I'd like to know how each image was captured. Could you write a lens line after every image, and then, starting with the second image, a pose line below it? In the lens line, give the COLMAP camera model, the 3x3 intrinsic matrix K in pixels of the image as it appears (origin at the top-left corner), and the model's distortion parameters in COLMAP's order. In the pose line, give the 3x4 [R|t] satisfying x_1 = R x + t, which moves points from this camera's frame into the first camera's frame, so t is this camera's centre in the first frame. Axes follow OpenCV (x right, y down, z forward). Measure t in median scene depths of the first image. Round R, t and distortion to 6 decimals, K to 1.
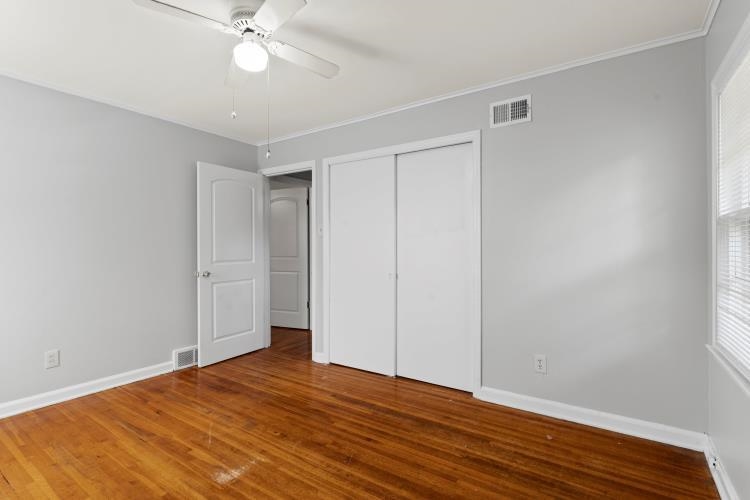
lens RADIAL K [[359.5, 0, 377.1], [0, 359.5, 247.9], [0, 0, 1]] dist [0.007619, -0.001741]
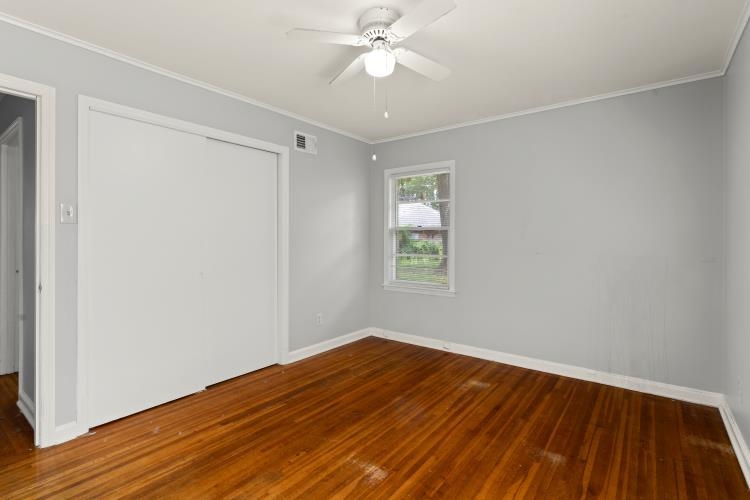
lens RADIAL K [[359.5, 0, 363.1], [0, 359.5, 246.2], [0, 0, 1]] dist [0.007619, -0.001741]
pose [[0.085712, -0.013034, 0.996235, -0.987975], [0.001354, 0.999915, 0.012965, -0.003688], [-0.996319, 0.000237, 0.085722, 0.671070]]
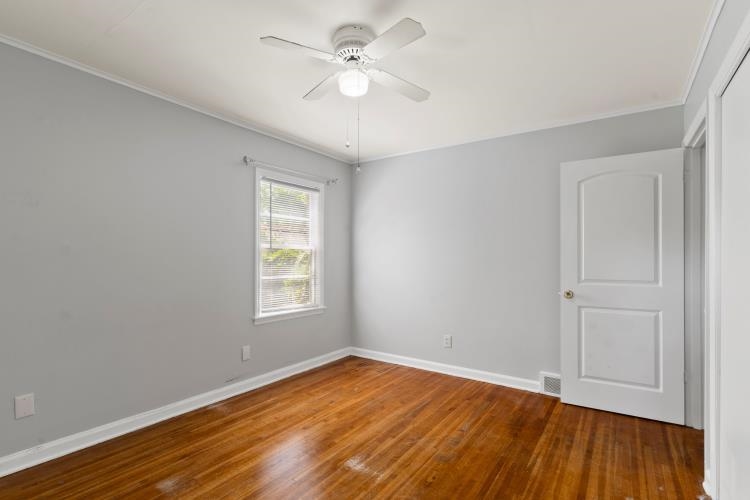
lens RADIAL K [[363.6, 0, 375.1], [0, 363.6, 254.9], [0, 0, 1]] dist [0.006352, -0.002603]
pose [[-0.004468, -0.007855, -0.999959, 0.517596], [-0.011345, 0.999905, -0.007804, -0.010222], [0.999926, 0.011310, -0.004557, 0.749617]]
